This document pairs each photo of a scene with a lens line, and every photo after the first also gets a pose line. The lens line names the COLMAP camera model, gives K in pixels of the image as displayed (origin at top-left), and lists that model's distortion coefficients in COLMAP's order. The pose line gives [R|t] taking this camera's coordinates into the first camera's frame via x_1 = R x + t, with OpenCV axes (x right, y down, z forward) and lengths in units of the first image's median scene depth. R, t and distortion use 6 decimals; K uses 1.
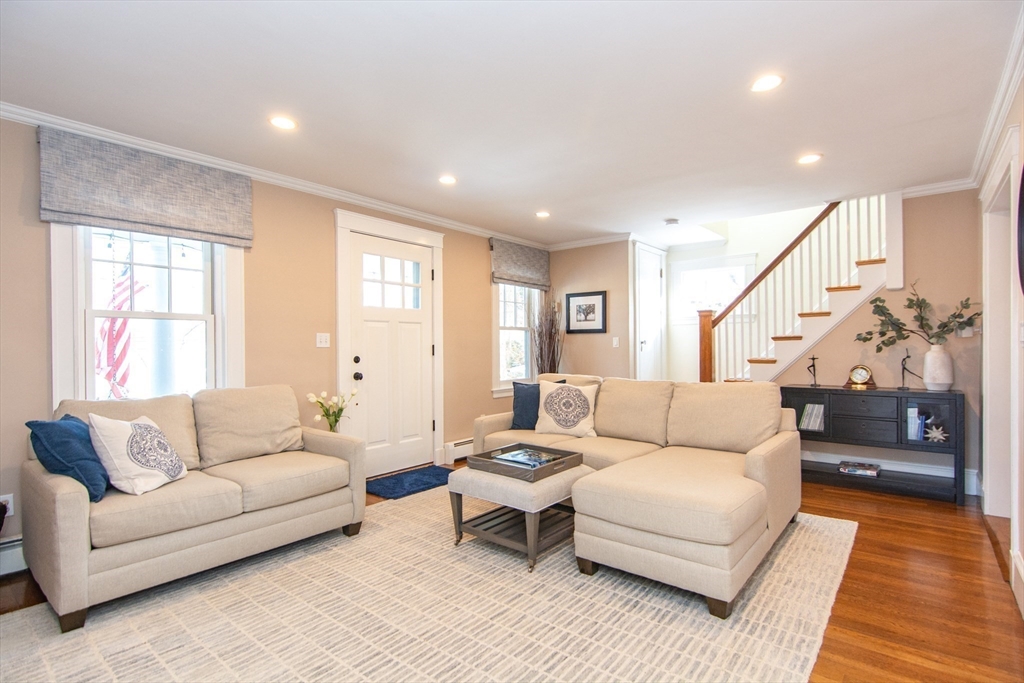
lens RADIAL K [[489.5, 0, 518.7], [0, 489.5, 344.1], [0, 0, 1]] dist [0.000922, -0.012586]
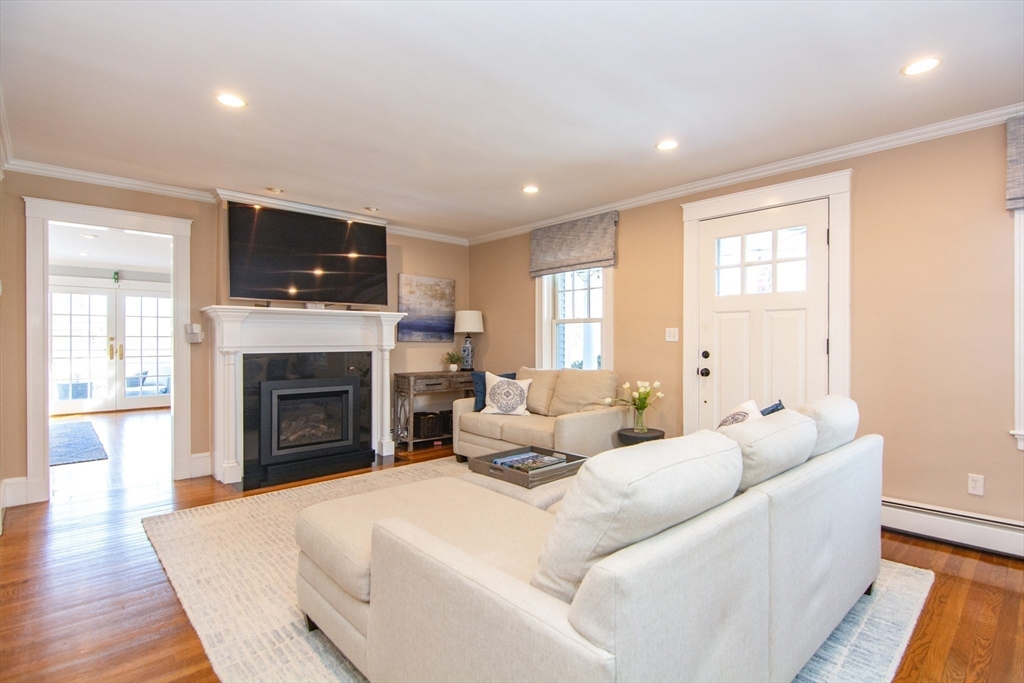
lens RADIAL K [[489.5, 0, 518.7], [0, 489.5, 344.1], [0, 0, 1]] dist [0.000922, -0.012586]
pose [[-0.139043, 0.013748, -0.990191, 0.780783], [0.004904, 0.999901, 0.013194, -0.003593], [0.990274, -0.003022, -0.139097, 0.921046]]
